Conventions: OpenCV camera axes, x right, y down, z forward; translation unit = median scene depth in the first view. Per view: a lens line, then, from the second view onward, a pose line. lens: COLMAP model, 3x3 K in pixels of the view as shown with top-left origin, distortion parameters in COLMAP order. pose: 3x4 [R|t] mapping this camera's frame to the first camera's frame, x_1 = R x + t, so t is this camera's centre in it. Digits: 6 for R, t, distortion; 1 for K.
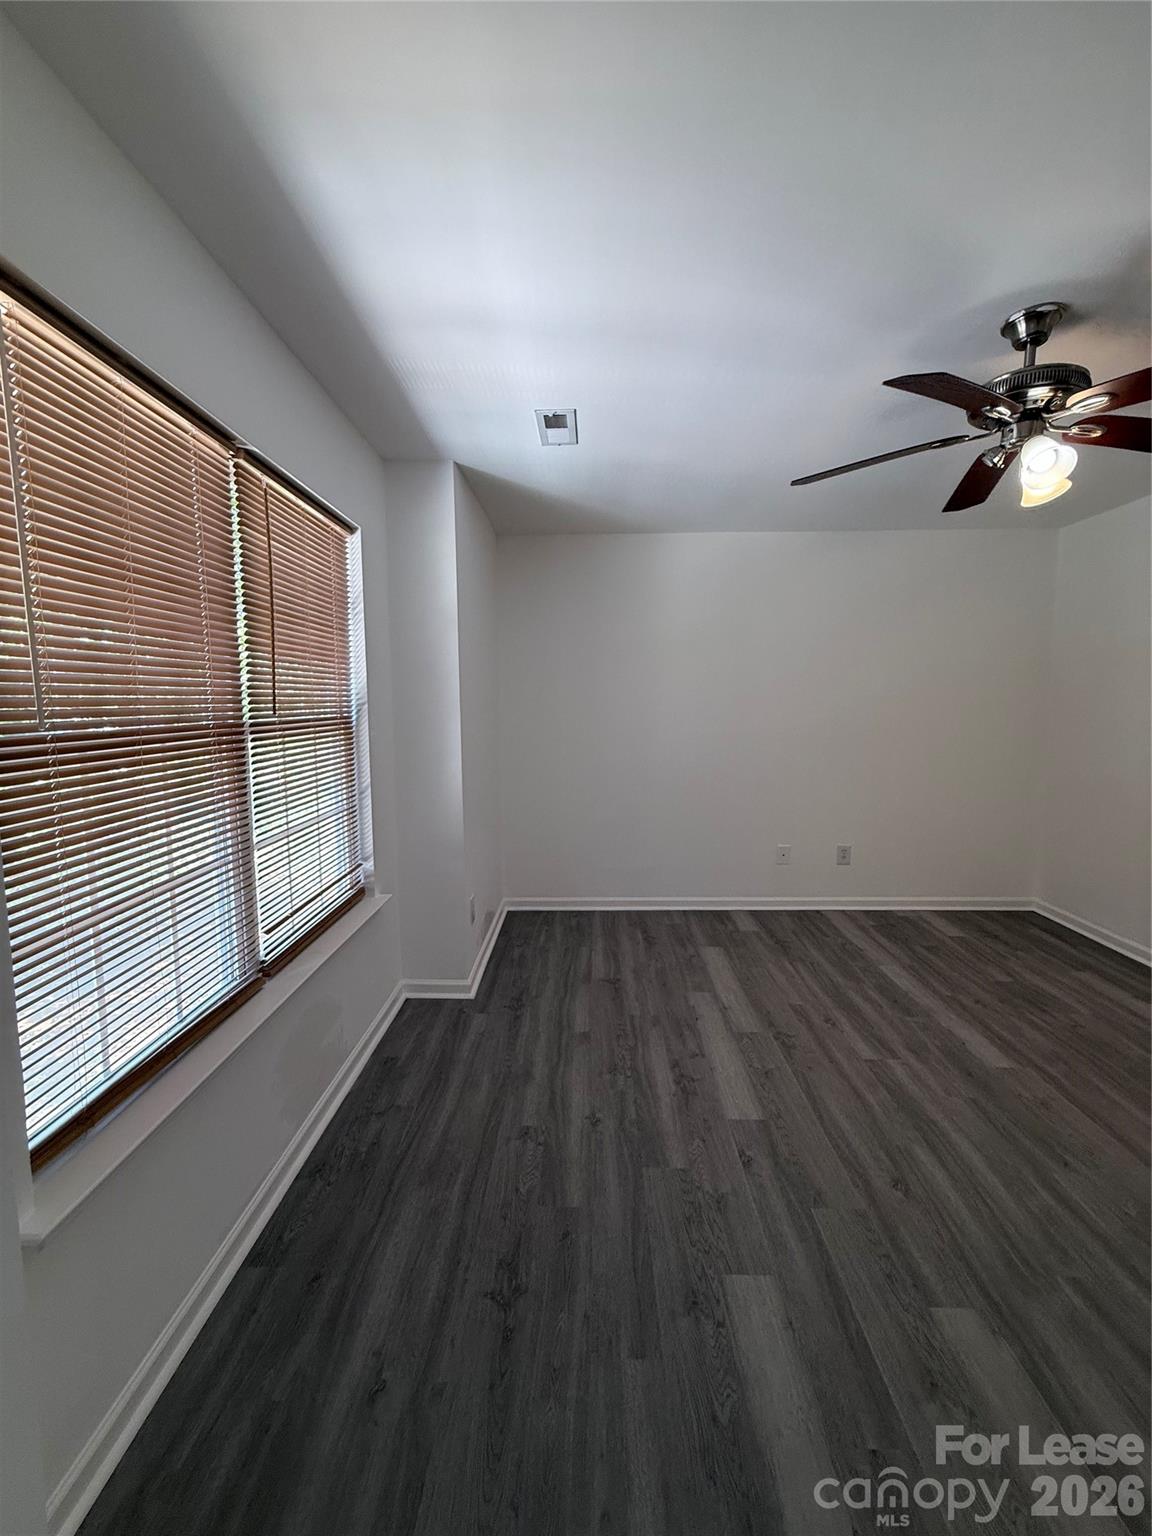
lens RADIAL K [[618.0, 0, 575.2], [0, 618.0, 764.2], [0, 0, 1]] dist [0.002050, 0.000195]
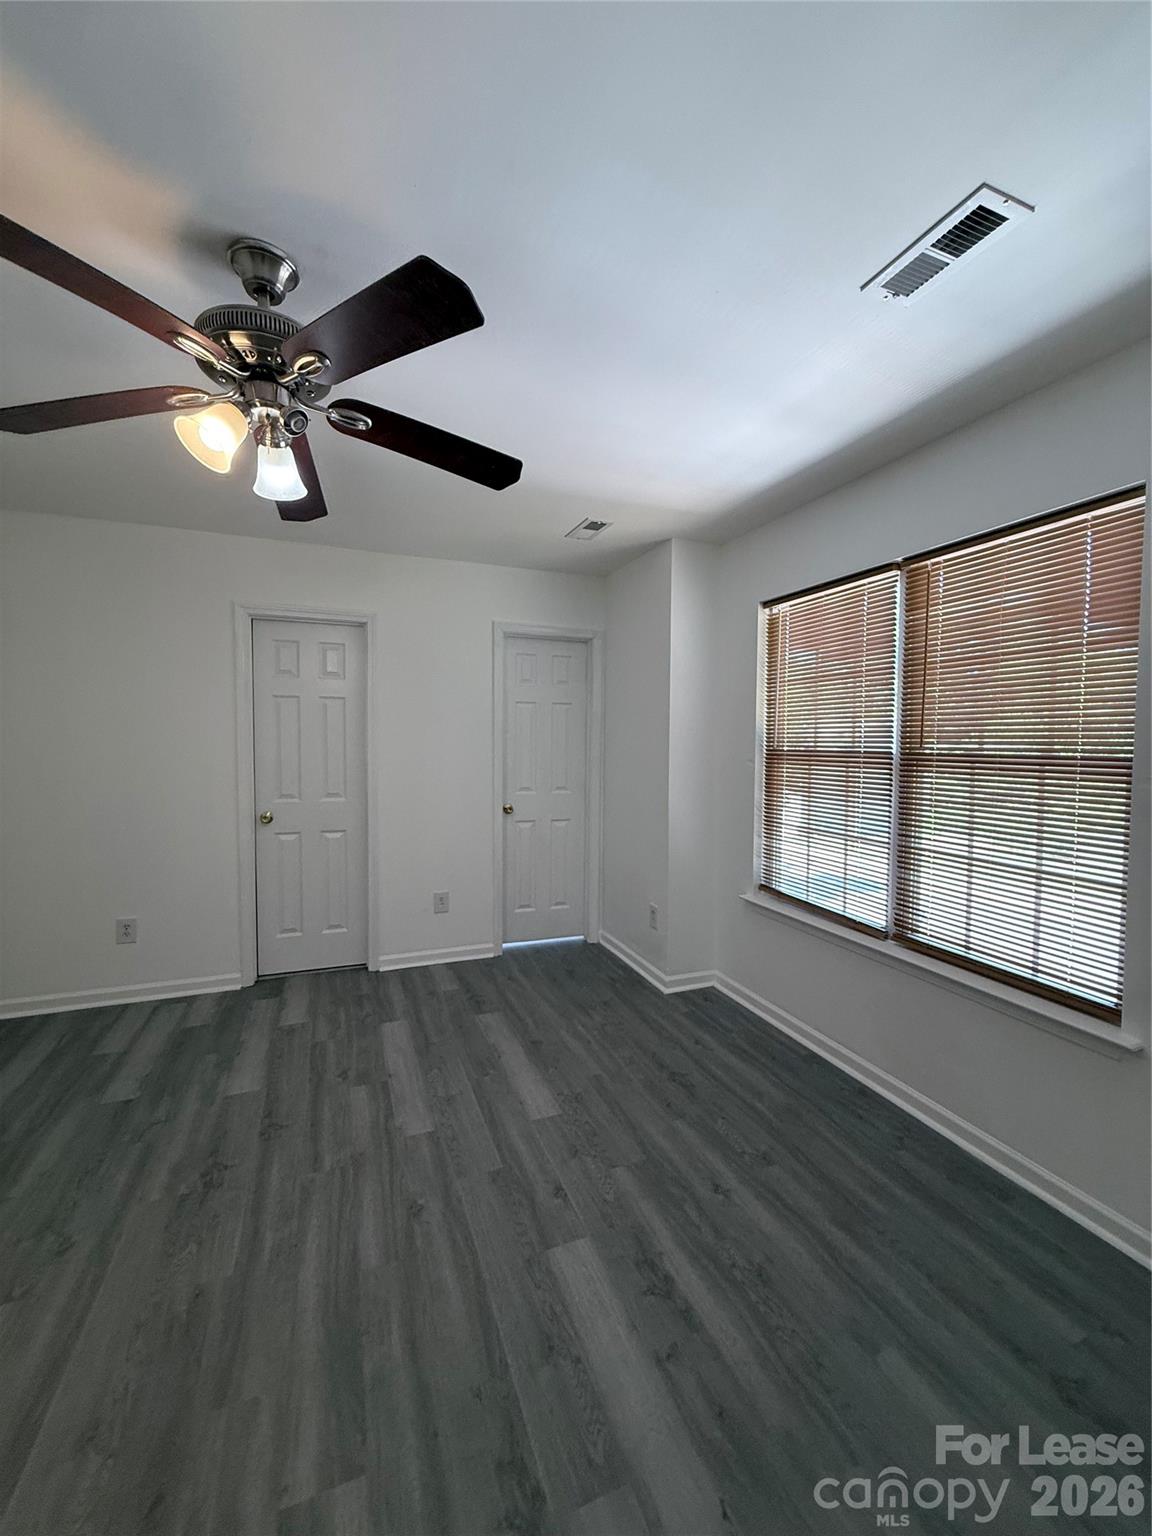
lens RADIAL K [[618.0, 0, 575.2], [0, 618.0, 764.2], [0, 0, 1]] dist [0.002050, 0.000195]
pose [[-0.921551, 0.013944, -0.388008, 0.628829], [-0.041070, 0.990247, 0.133132, -0.180597], [0.386080, 0.138623, -0.911990, 1.816359]]
